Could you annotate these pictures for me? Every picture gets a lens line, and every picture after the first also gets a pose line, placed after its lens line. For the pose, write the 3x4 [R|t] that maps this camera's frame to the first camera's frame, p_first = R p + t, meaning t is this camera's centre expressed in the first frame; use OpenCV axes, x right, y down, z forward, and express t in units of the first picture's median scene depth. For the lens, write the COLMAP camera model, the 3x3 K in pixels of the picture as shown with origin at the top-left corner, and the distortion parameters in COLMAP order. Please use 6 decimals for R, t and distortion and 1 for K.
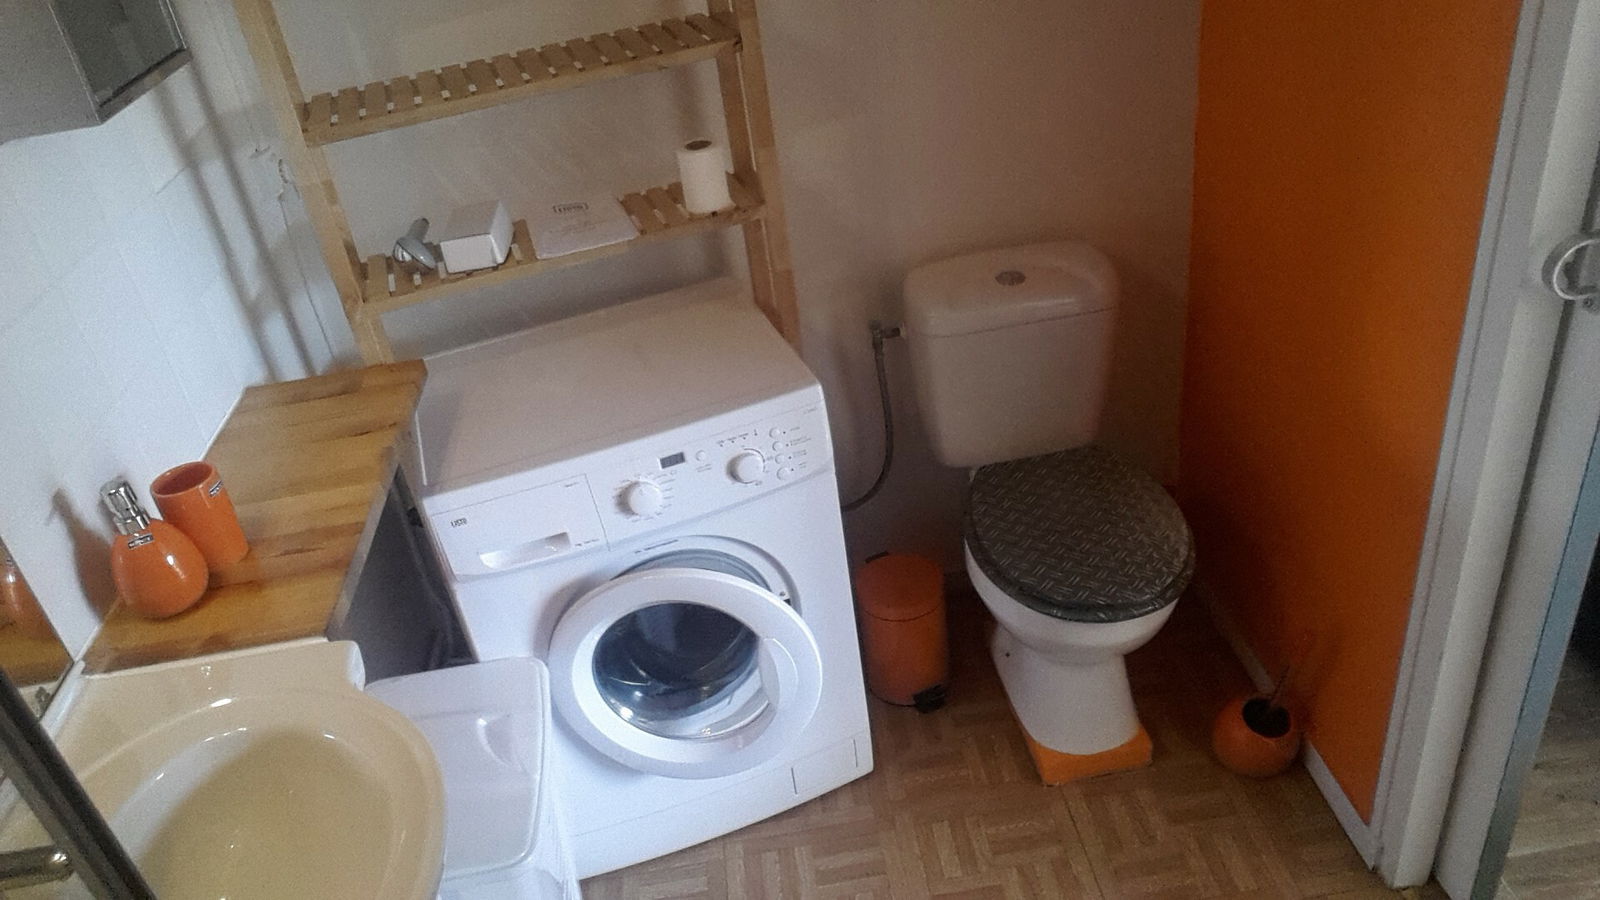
lens RADIAL K [[1184.1, 0, 800.0], [0, 1184.1, 450.0], [0, 0, 1]] dist [-0.004170, -0.059197]
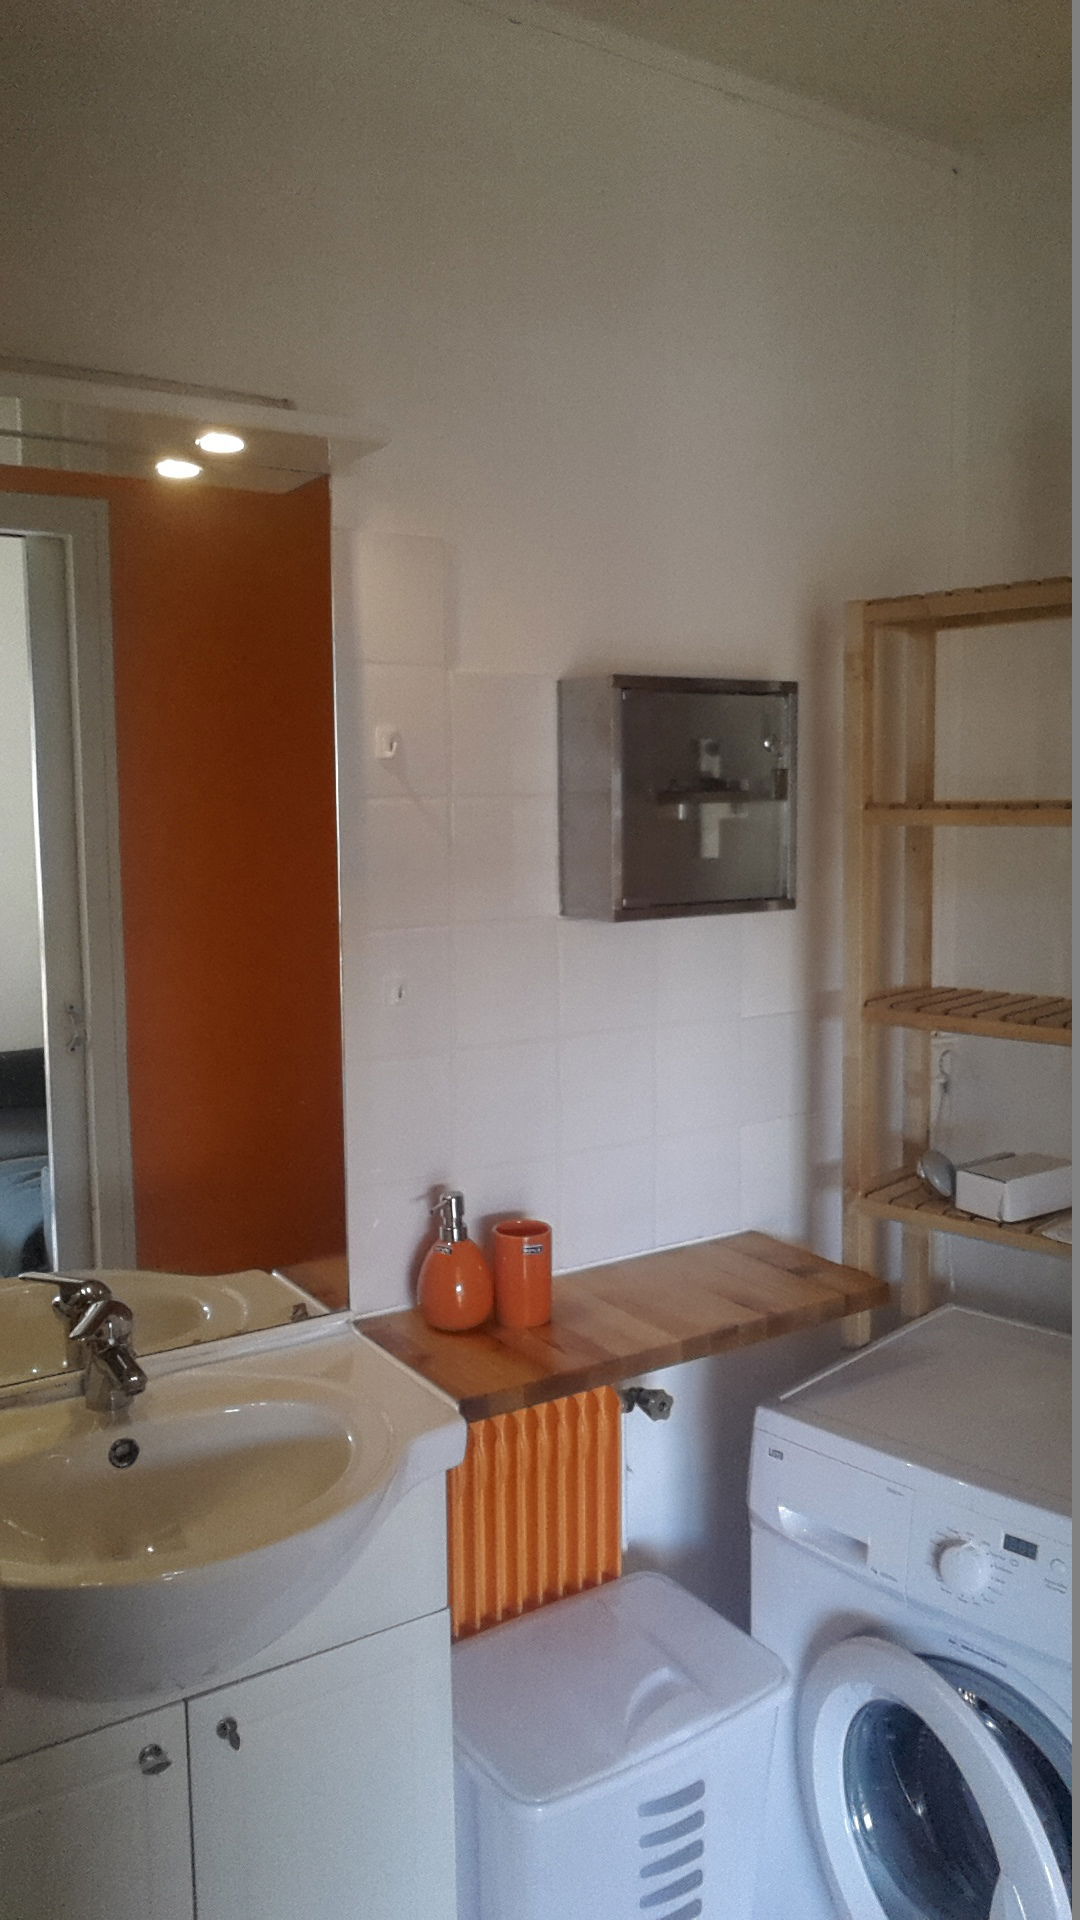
lens RADIAL K [[1420.9, 0, 540.0], [0, 1420.9, 960.0], [0, 0, 1]] dist [-0.004170, -0.059197]
pose [[0.435105, 0.225745, -0.871621, 0.427584], [-0.516302, 0.855644, -0.036126, -0.113444], [0.737642, 0.465738, 0.488848, 0.207548]]
